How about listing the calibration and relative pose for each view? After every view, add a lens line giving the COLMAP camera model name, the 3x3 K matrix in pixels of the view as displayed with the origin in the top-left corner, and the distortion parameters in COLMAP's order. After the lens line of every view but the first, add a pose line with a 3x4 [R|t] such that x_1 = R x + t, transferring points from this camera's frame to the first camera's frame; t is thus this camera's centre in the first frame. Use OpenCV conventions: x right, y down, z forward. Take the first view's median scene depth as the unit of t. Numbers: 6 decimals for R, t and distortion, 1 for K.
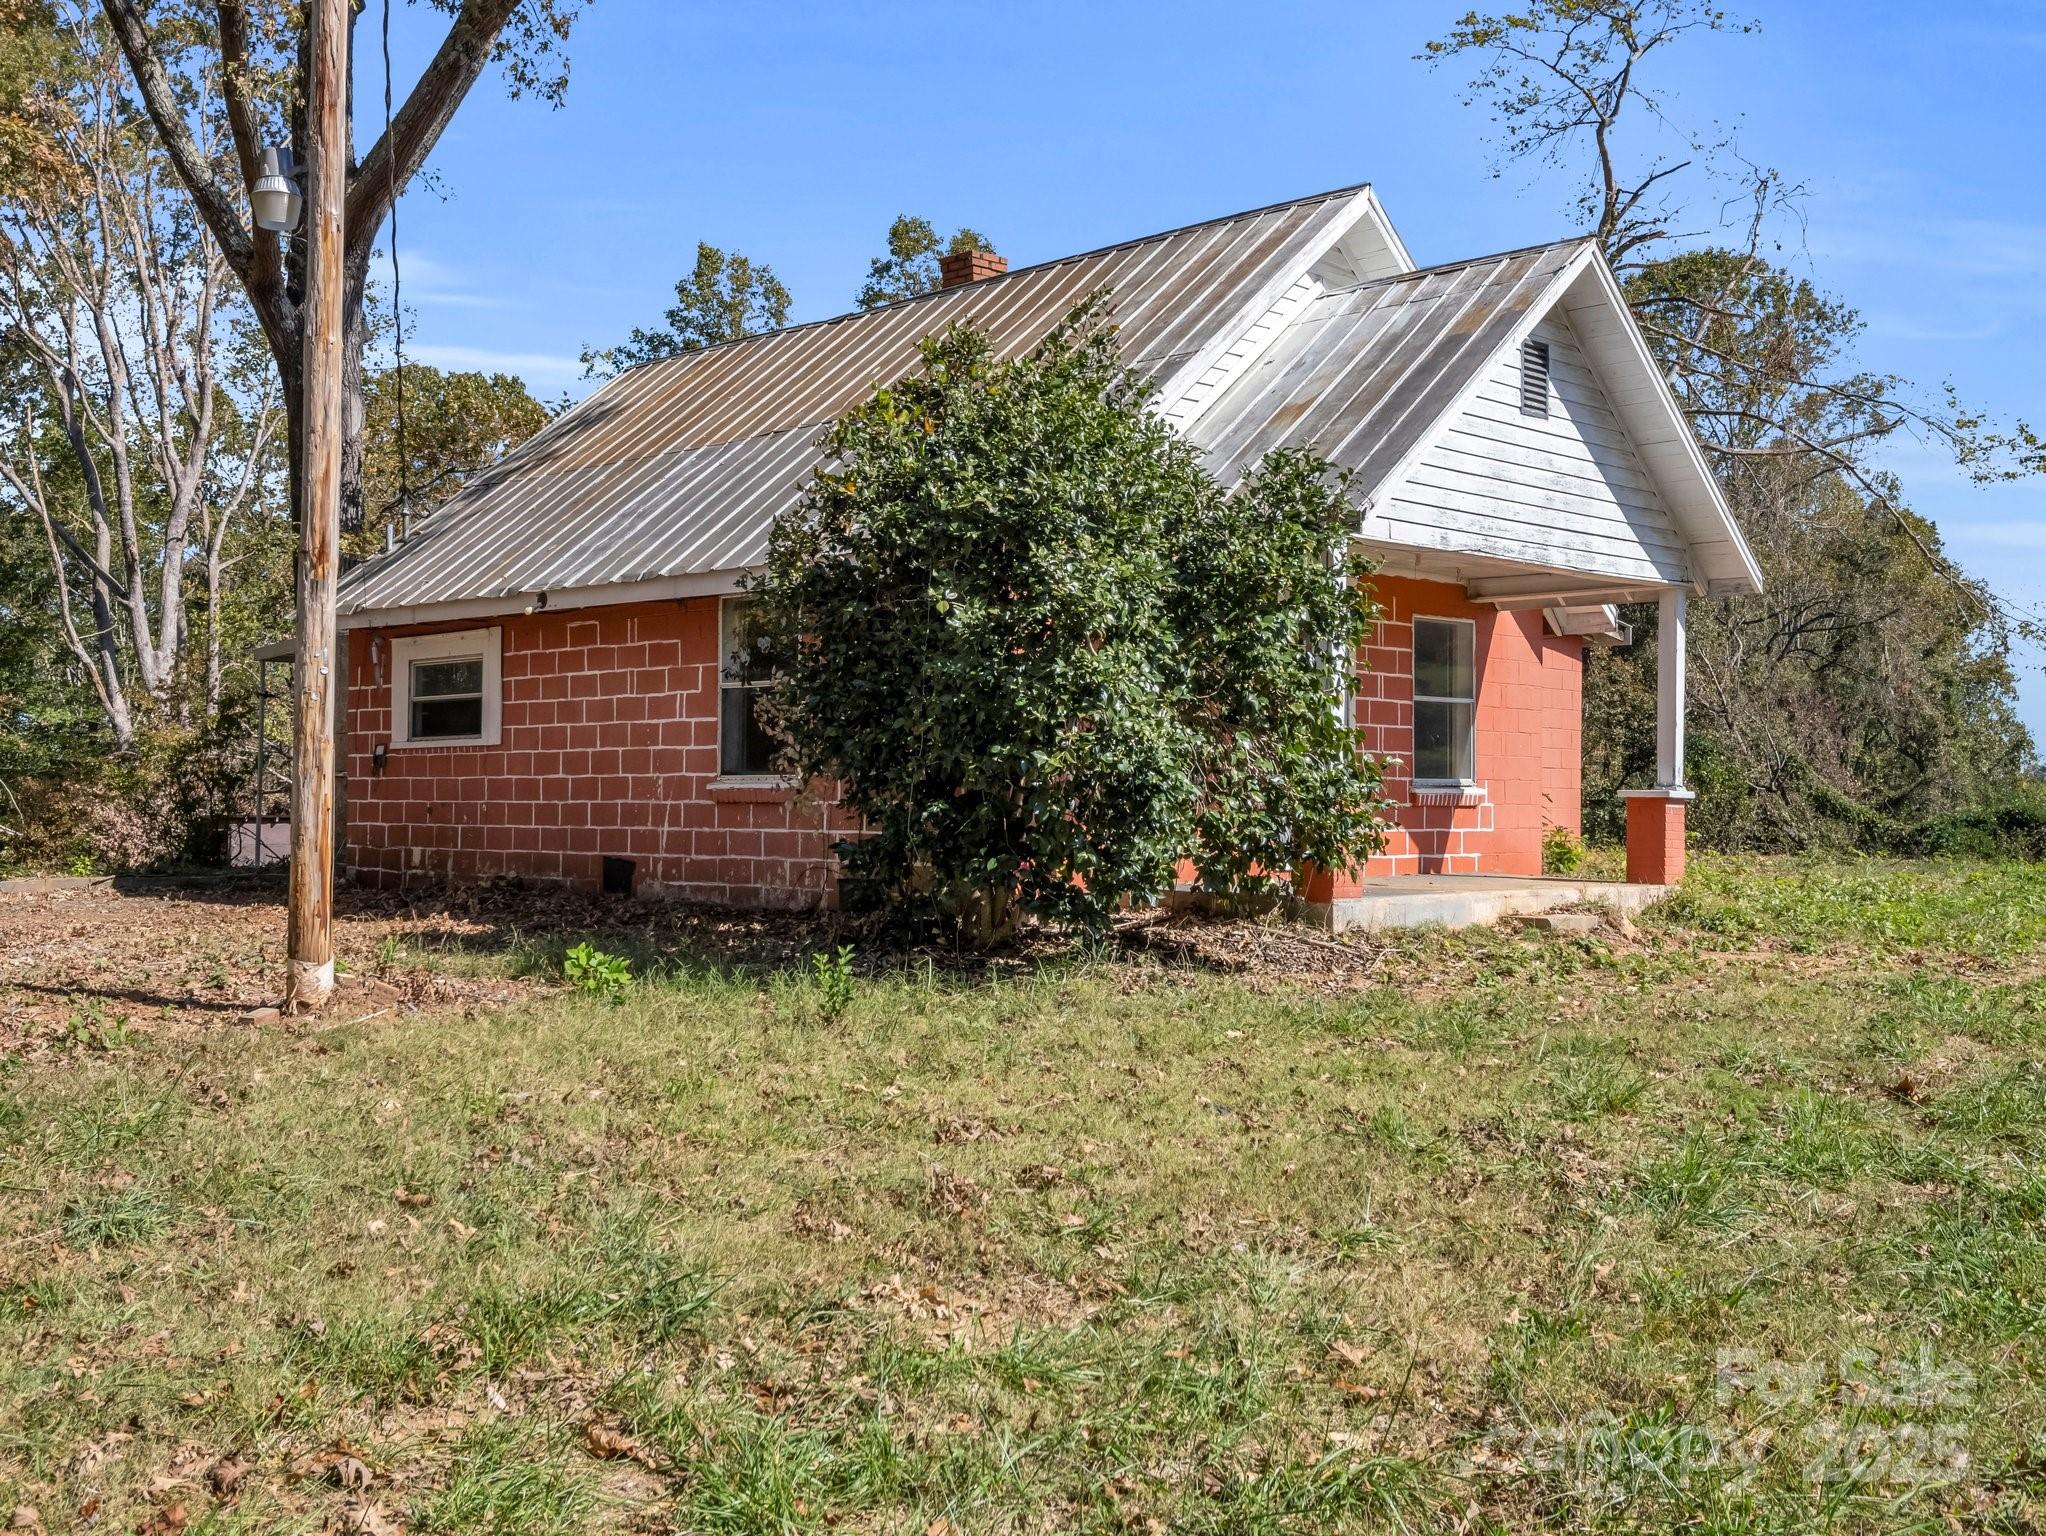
lens RADIAL K [[2083.6, 0, 1026.0], [0, 2083.6, 798.9], [0, 0, 1]] dist [0.020784, 0.000000]
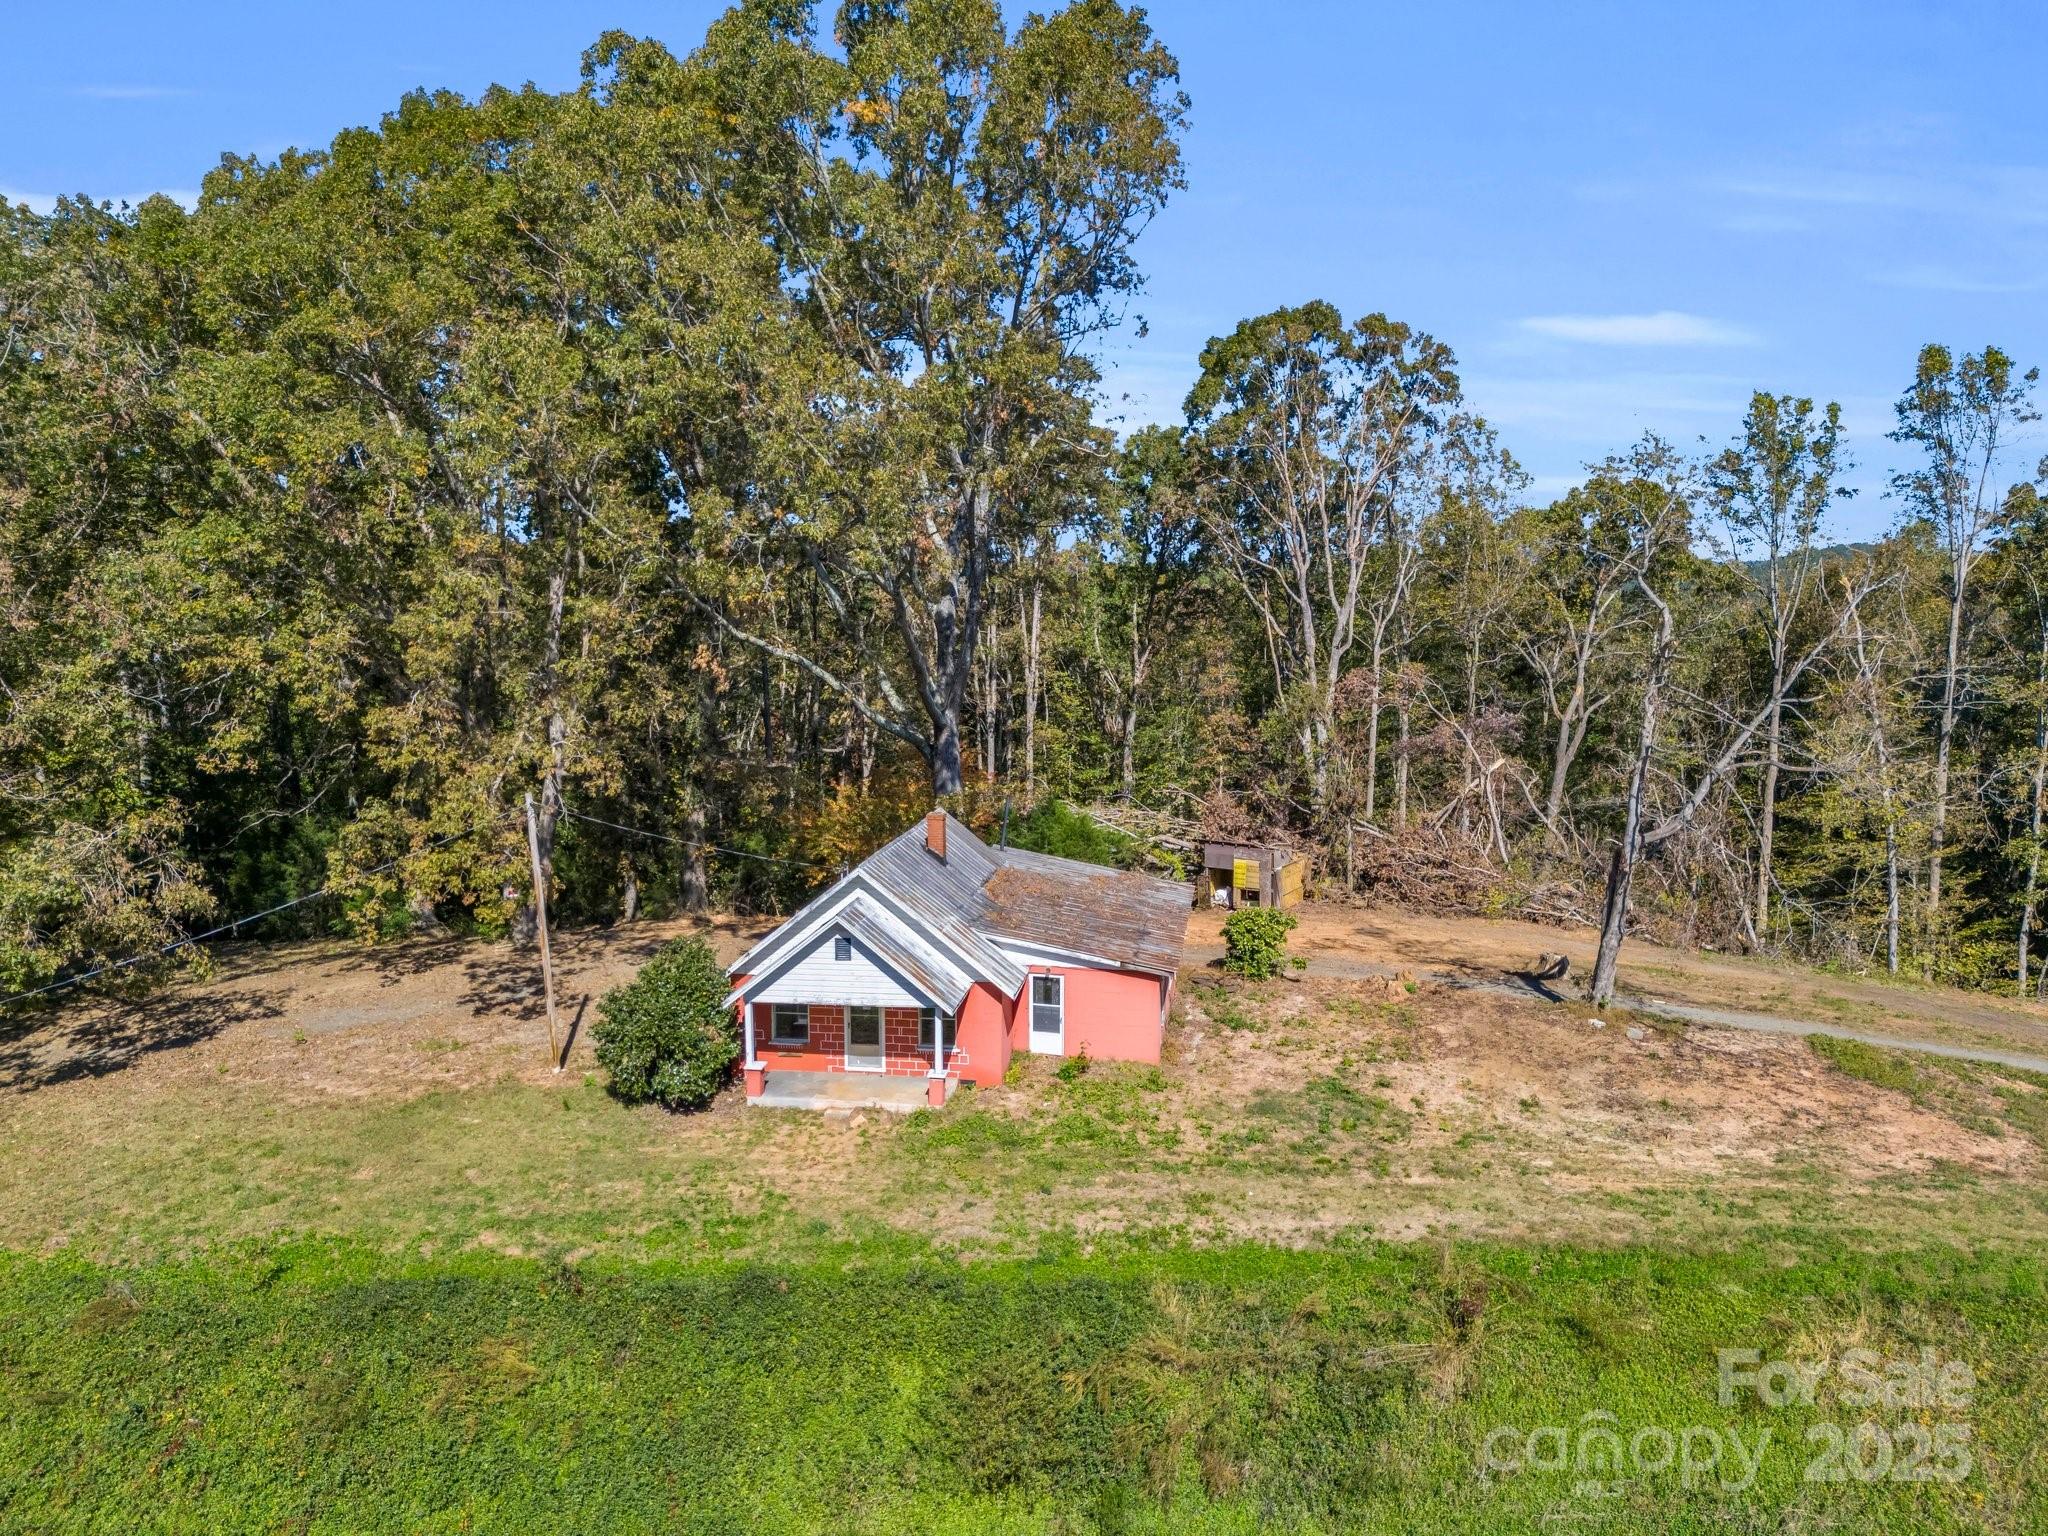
lens RADIAL K [[1526.2, 0, 1020.2], [0, 1526.2, 761.7], [0, 0, 1]] dist [0.029021, -0.009214]
pose [[0.569181, 0.089428, -0.817334, 3.415820], [0.008812, 0.993347, 0.114823, -1.119281], [0.822165, -0.072558, 0.564606, -0.161463]]
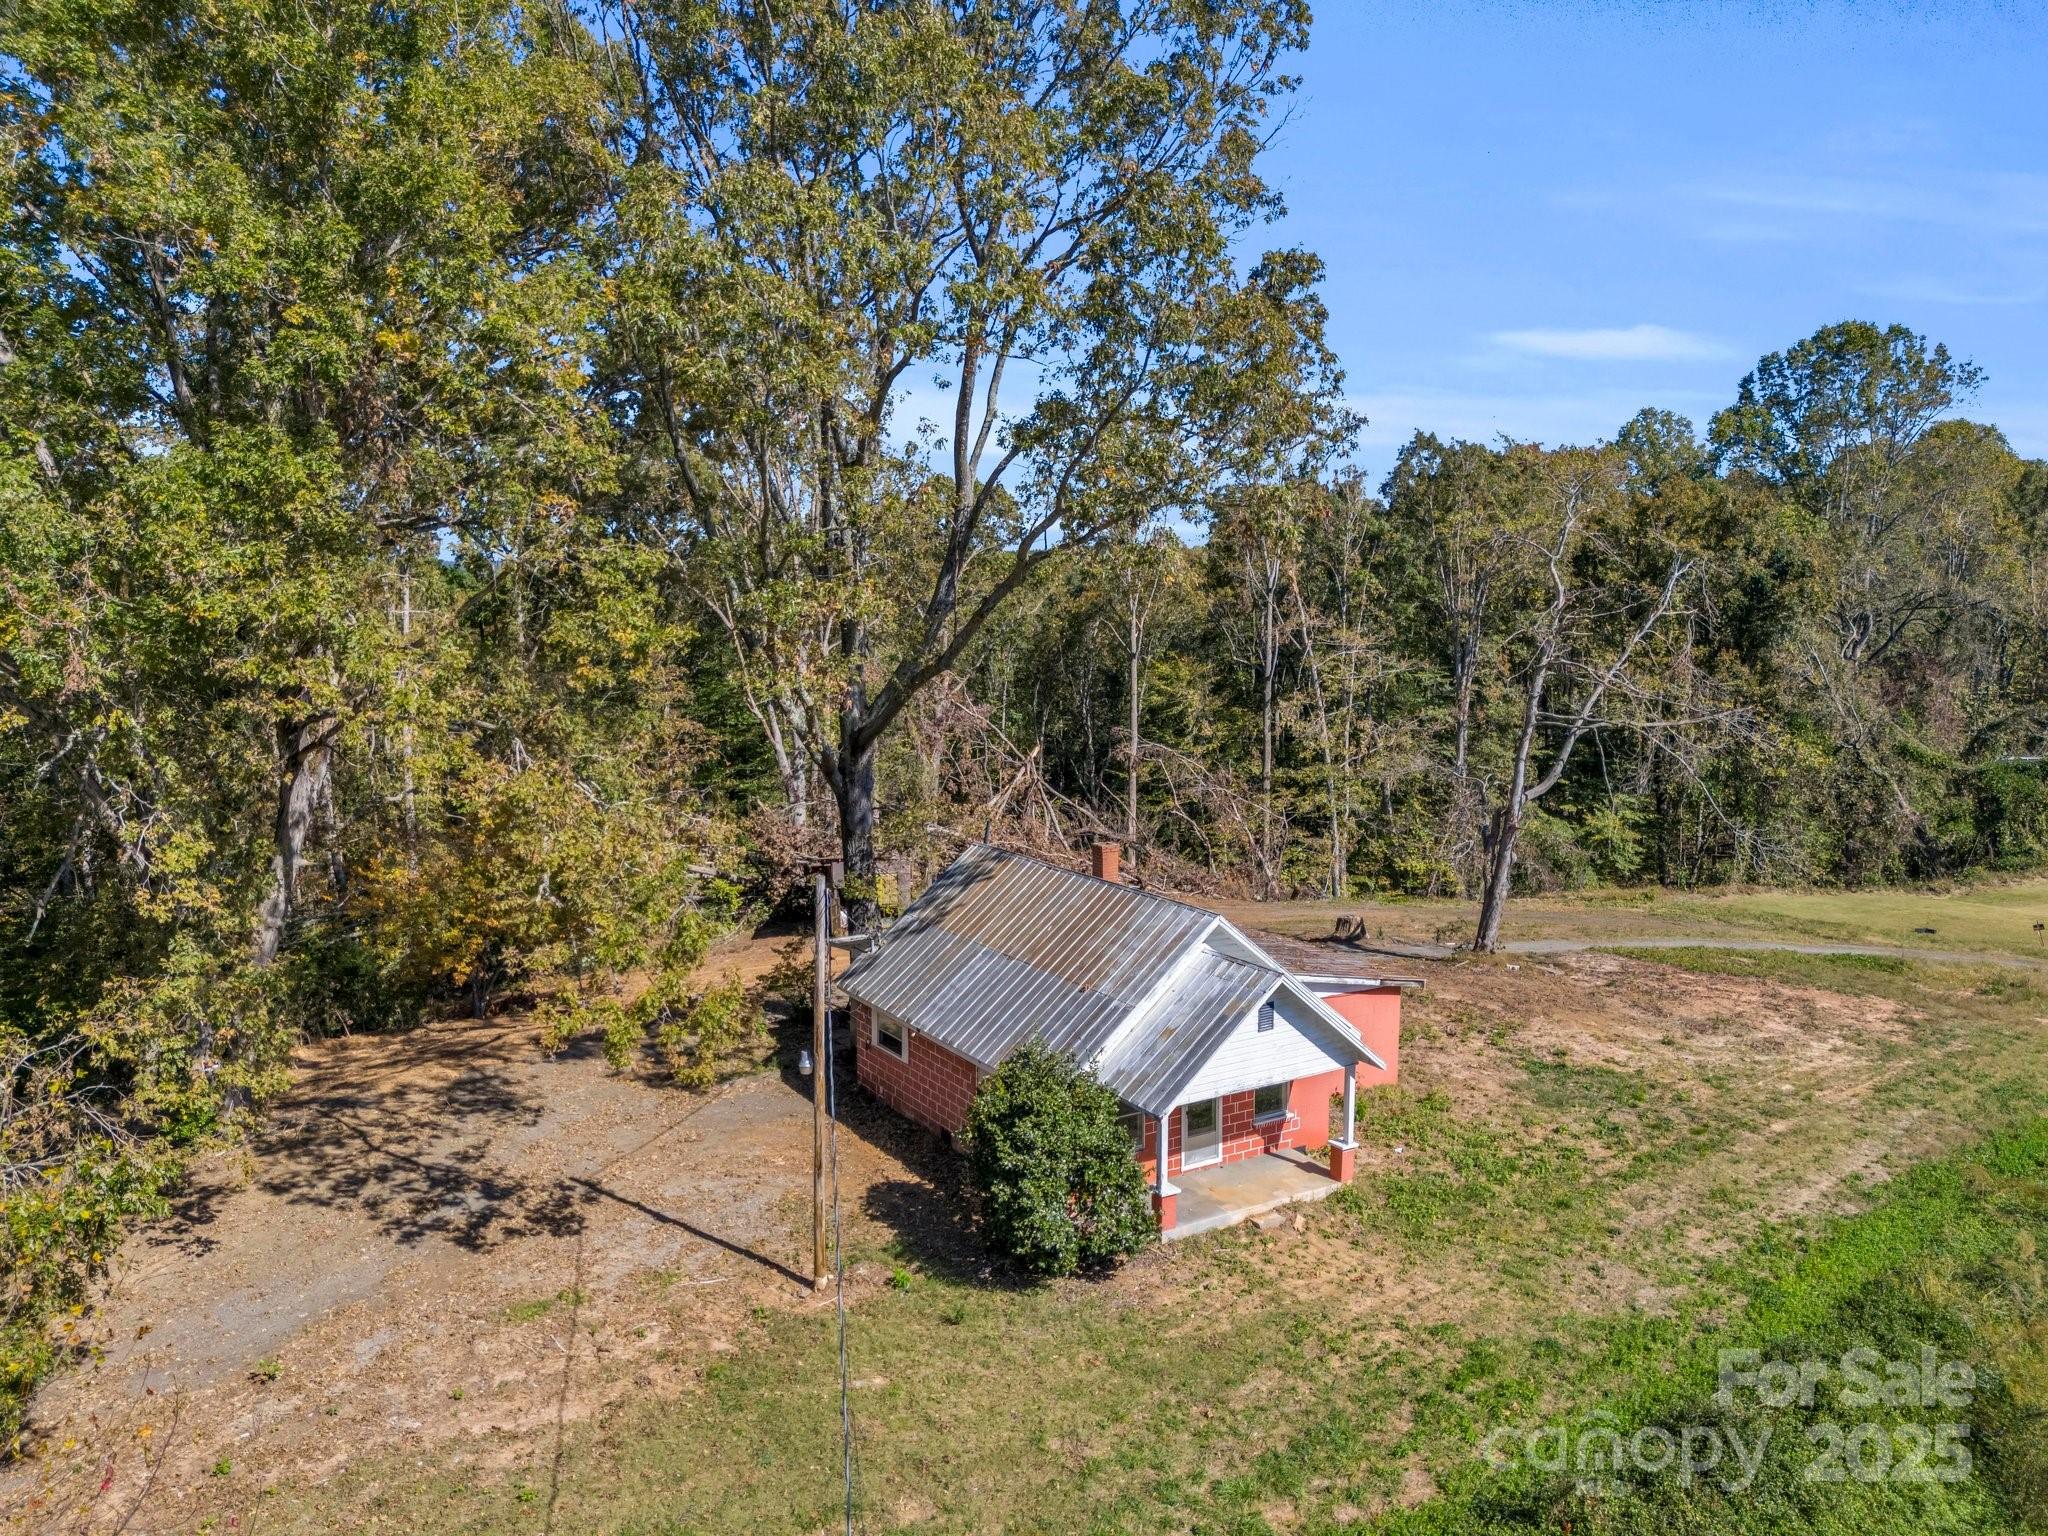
lens RADIAL K [[1526.2, 0, 1039.2], [0, 1526.2, 787.9], [0, 0, 1]] dist [0.029021, -0.009214]
pose [[0.970173, 0.028374, -0.240748, 0.613882], [0.005283, 0.990416, 0.138018, -1.097003], [0.242356, -0.135173, 0.960725, -1.282770]]
